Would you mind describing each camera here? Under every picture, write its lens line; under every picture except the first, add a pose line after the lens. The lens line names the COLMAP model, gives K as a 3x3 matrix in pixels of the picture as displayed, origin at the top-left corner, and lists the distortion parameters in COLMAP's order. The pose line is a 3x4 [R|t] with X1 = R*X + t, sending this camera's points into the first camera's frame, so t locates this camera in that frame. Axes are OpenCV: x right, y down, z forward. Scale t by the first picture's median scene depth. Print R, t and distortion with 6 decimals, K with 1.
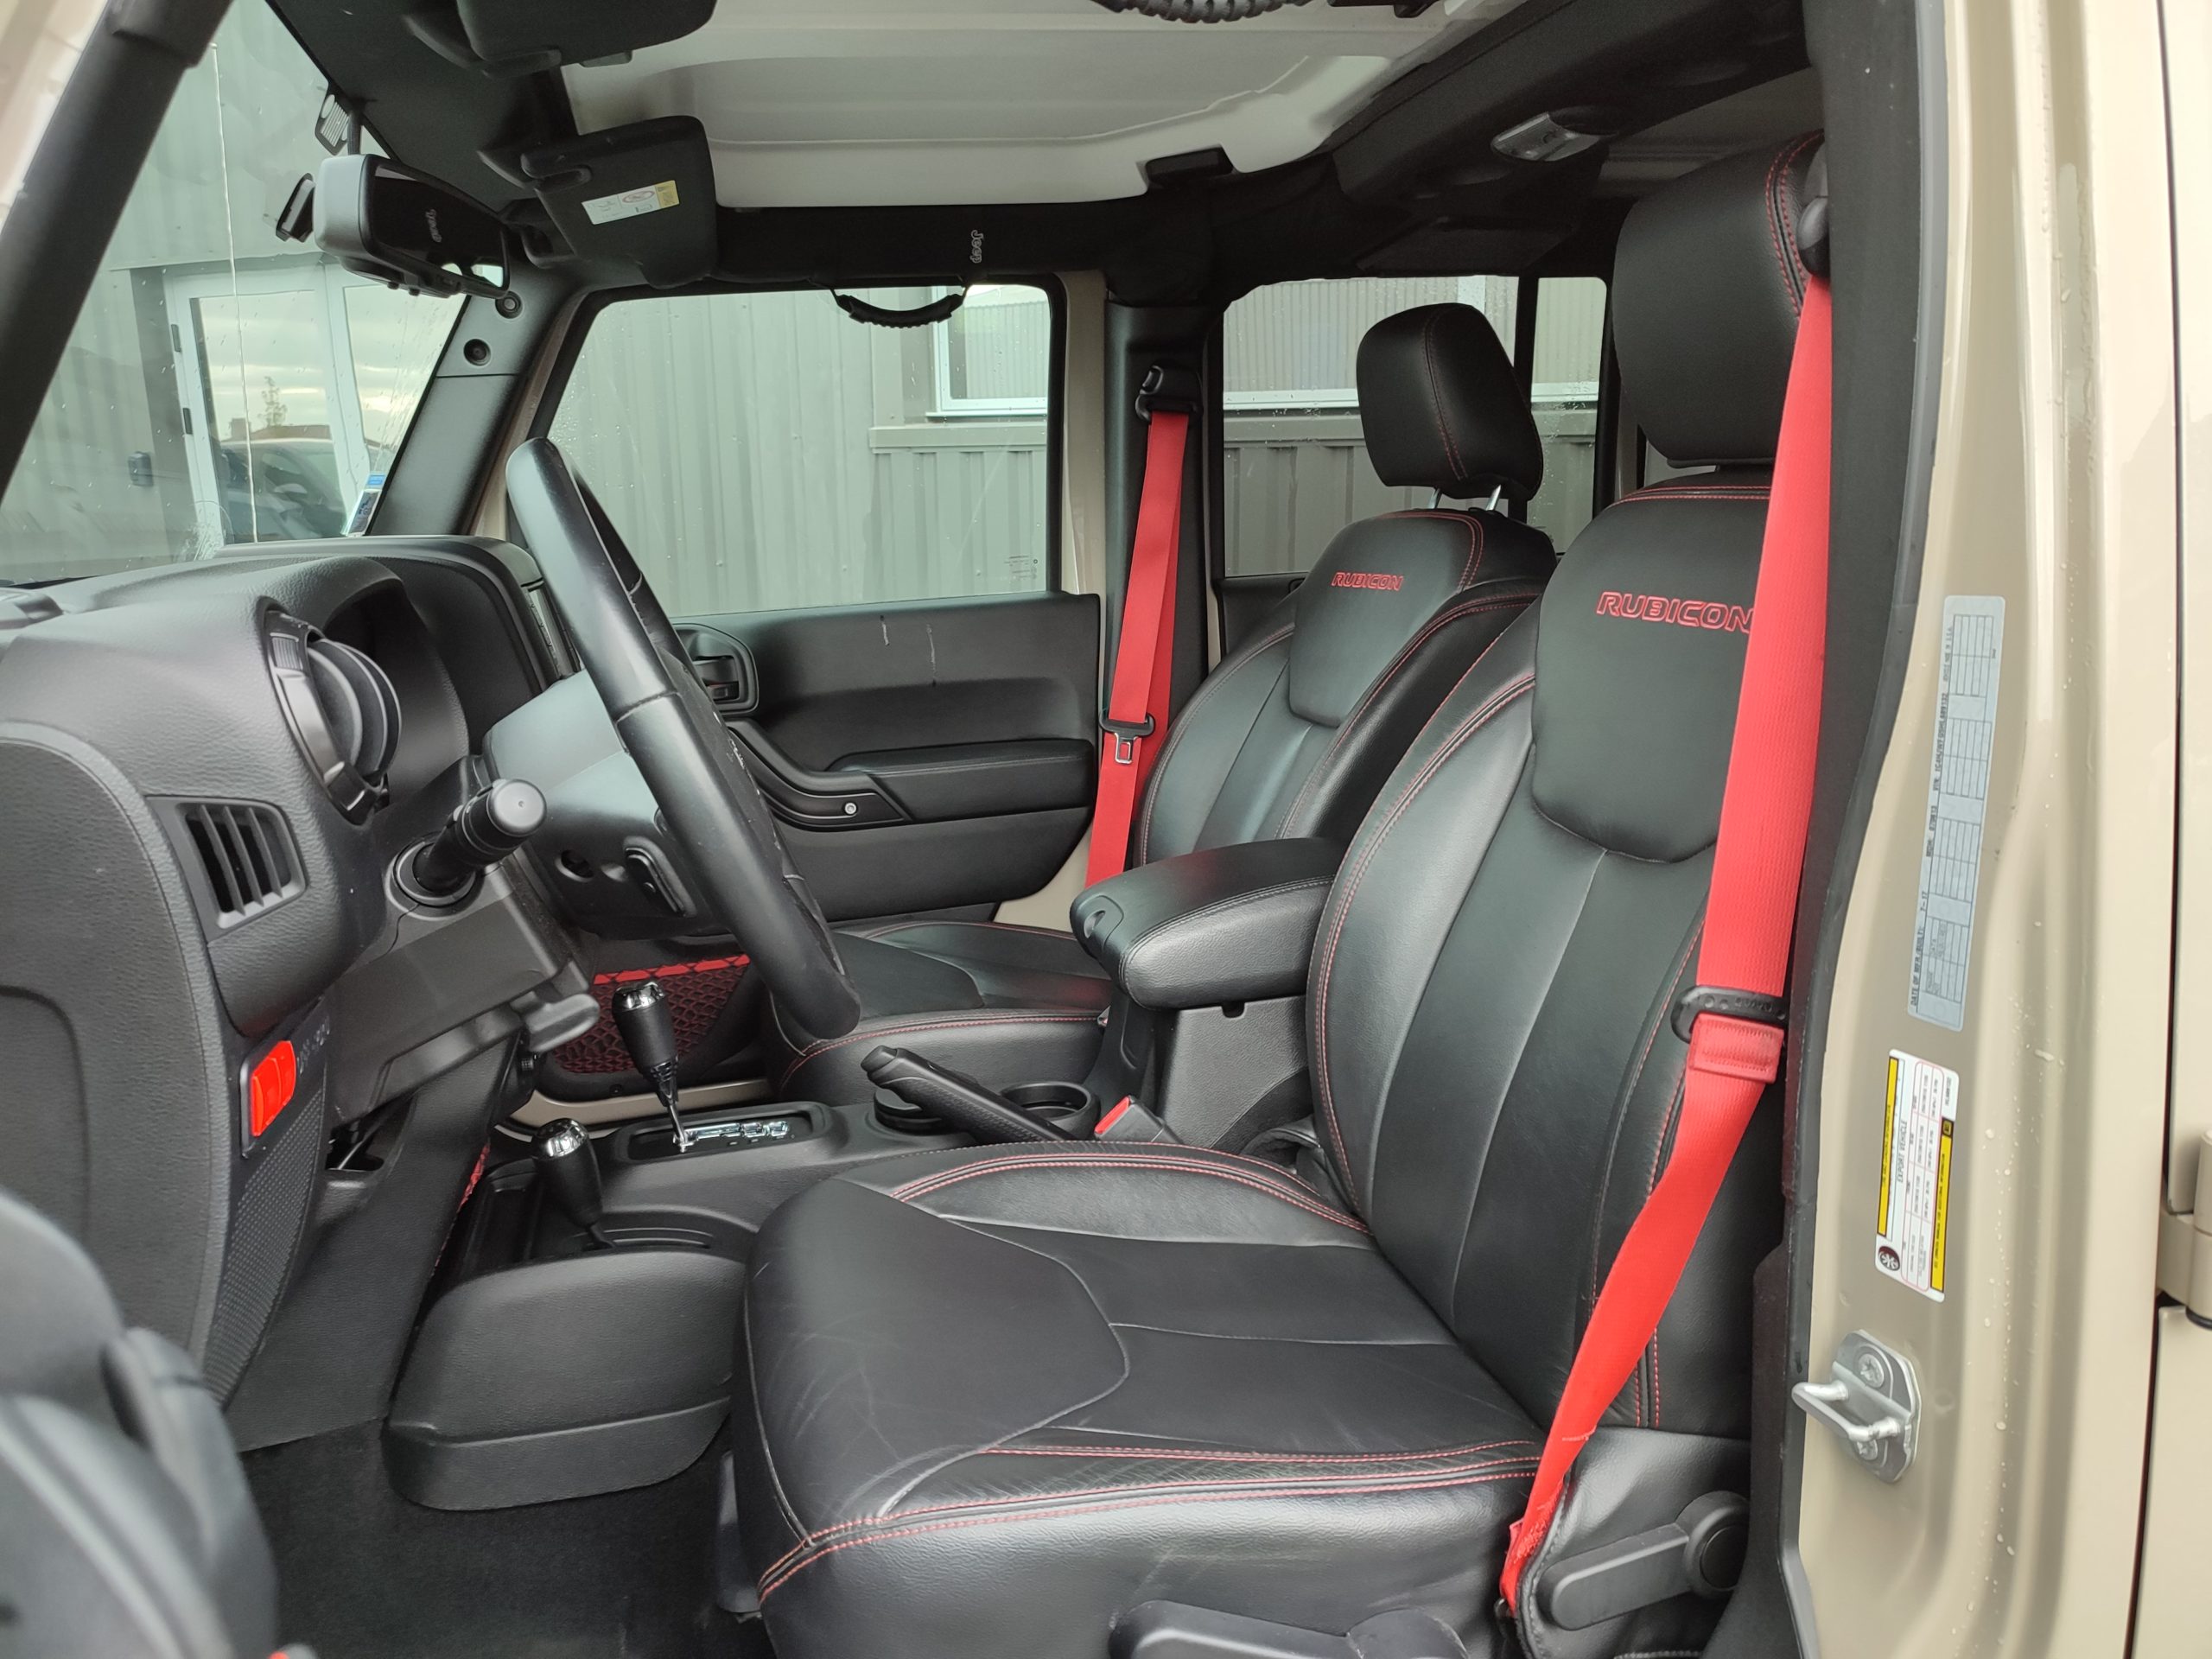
lens RADIAL K [[1616.8, 0, 1094.3], [0, 1616.8, 842.8], [0, 0, 1]] dist [0.028627, -0.026886]
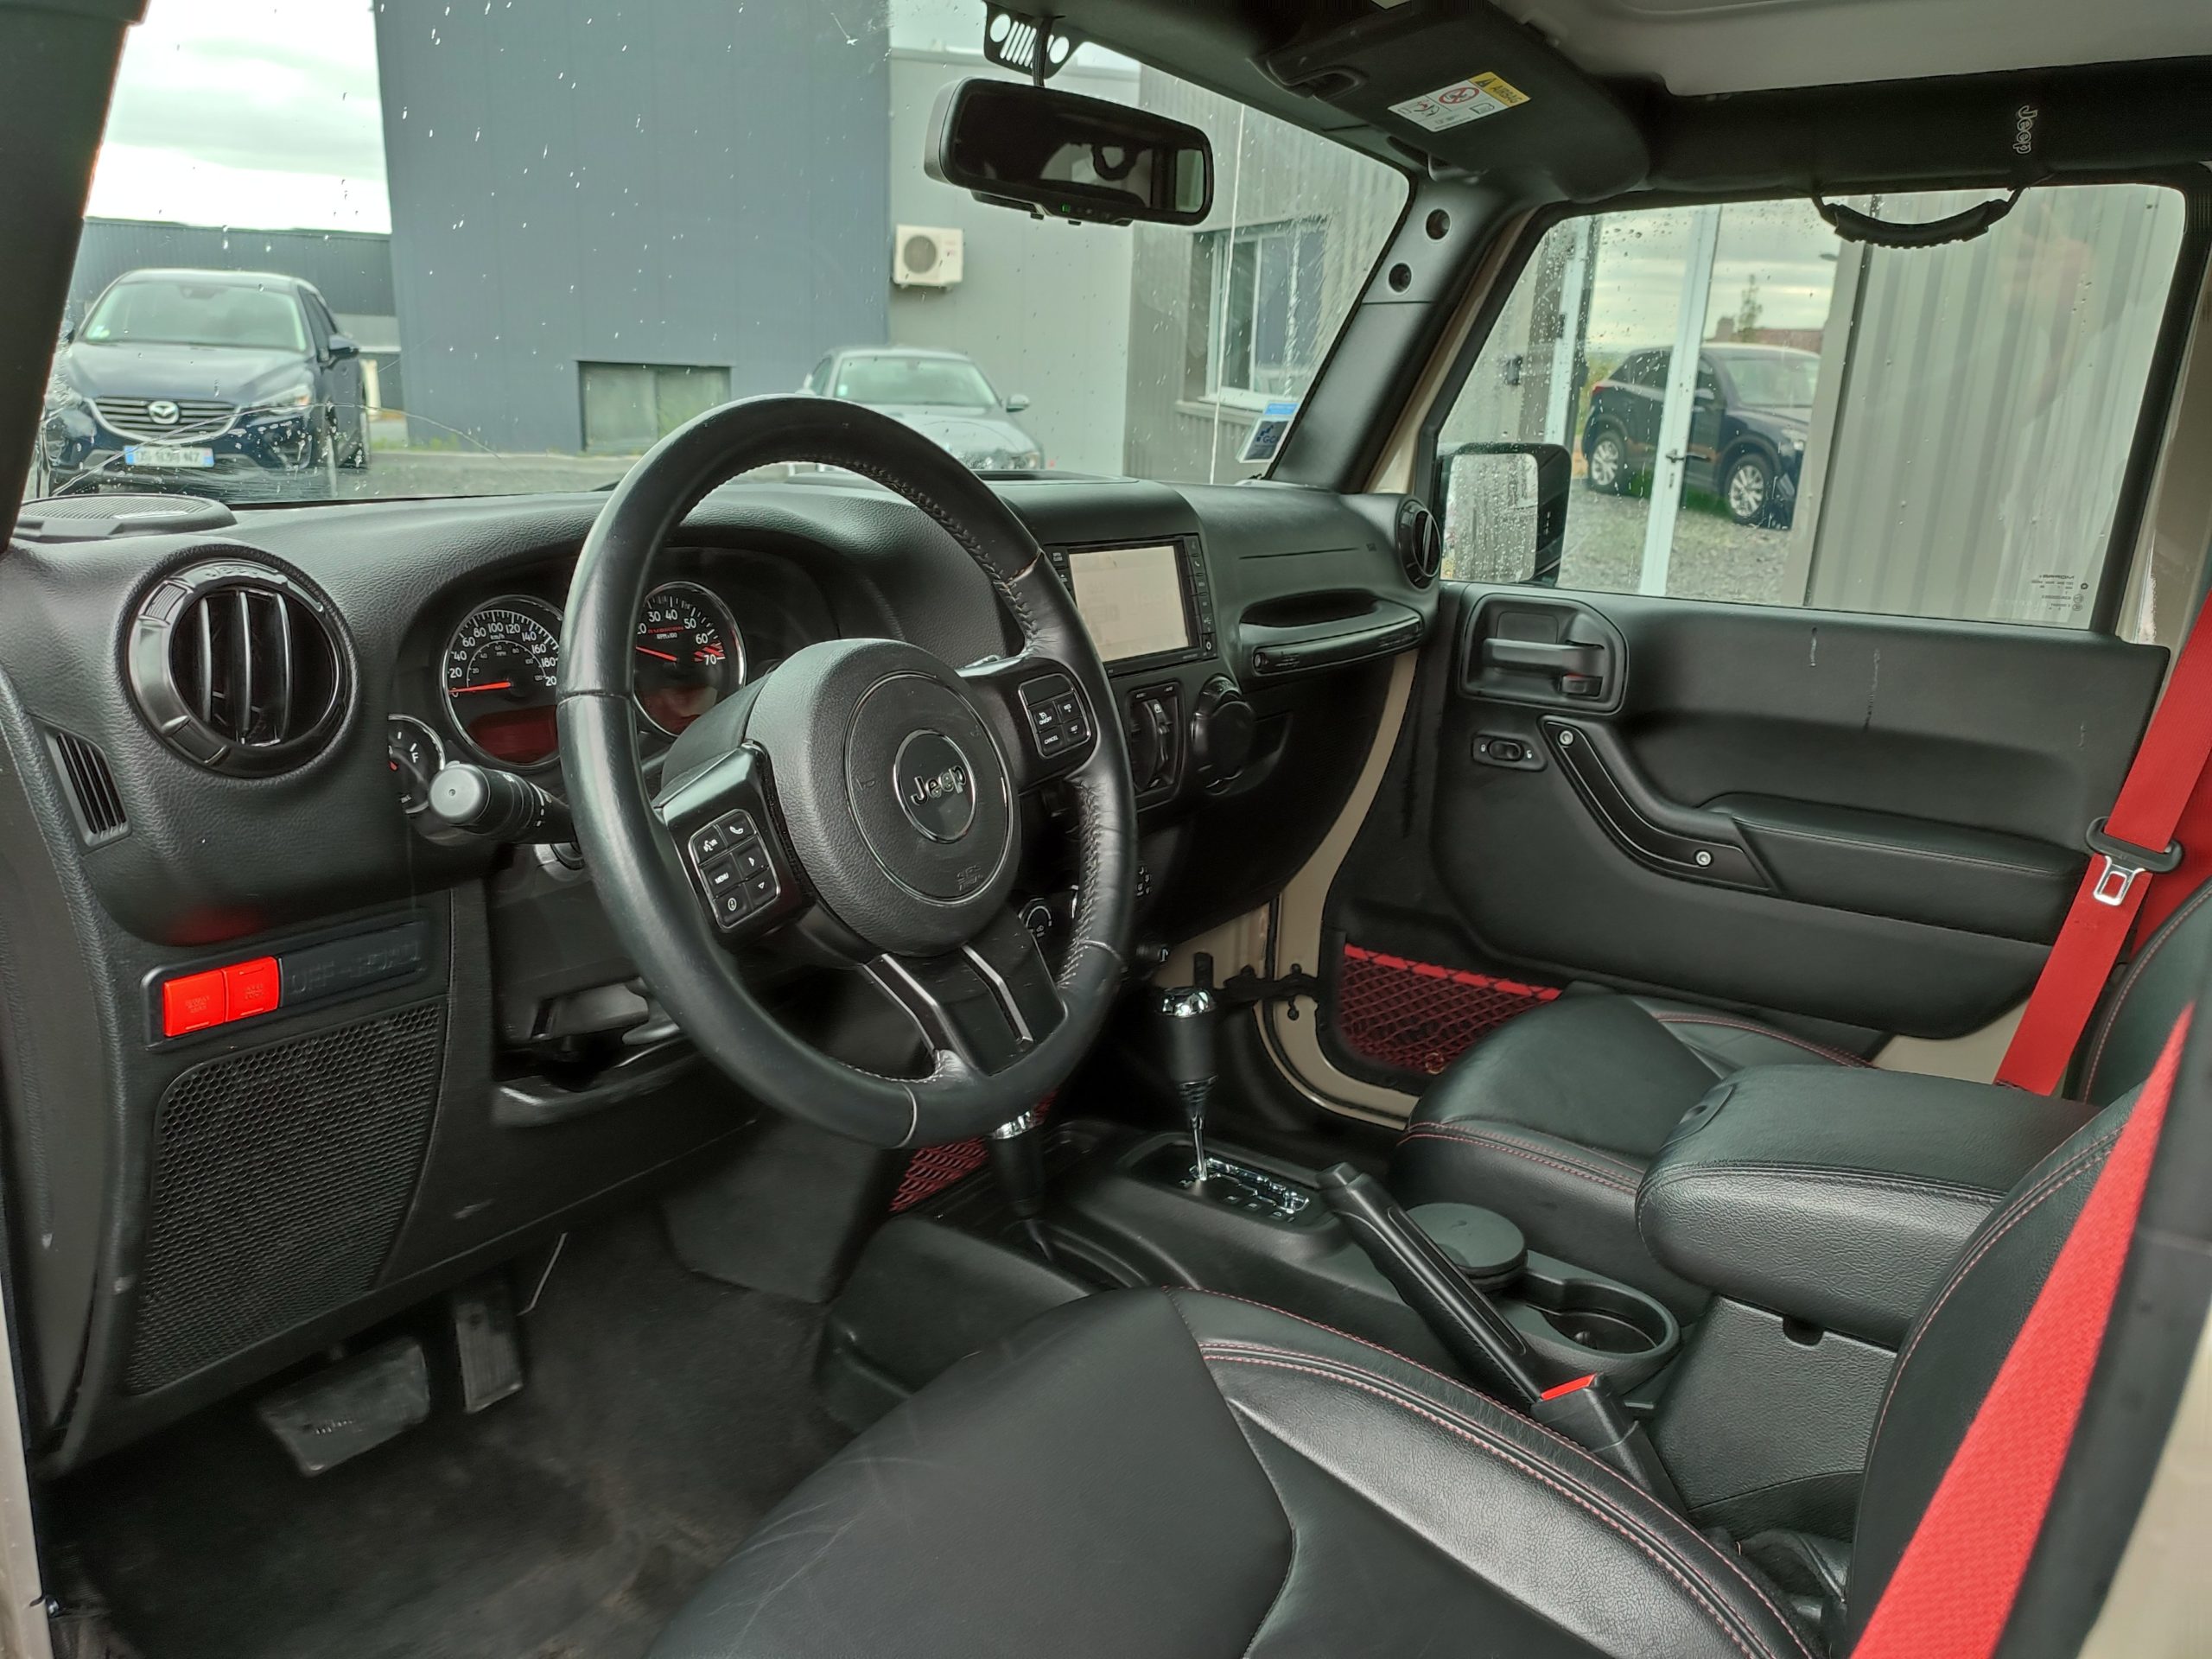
lens RADIAL K [[1616.8, 0, 1099.2], [0, 1616.8, 818.8], [0, 0, 1]] dist [0.028627, -0.026886]
pose [[0.651680, 0.254103, -0.714665, 0.233814], [-0.221305, 0.964917, 0.141280, -0.092053], [0.725491, 0.066089, 0.685051, 0.249285]]
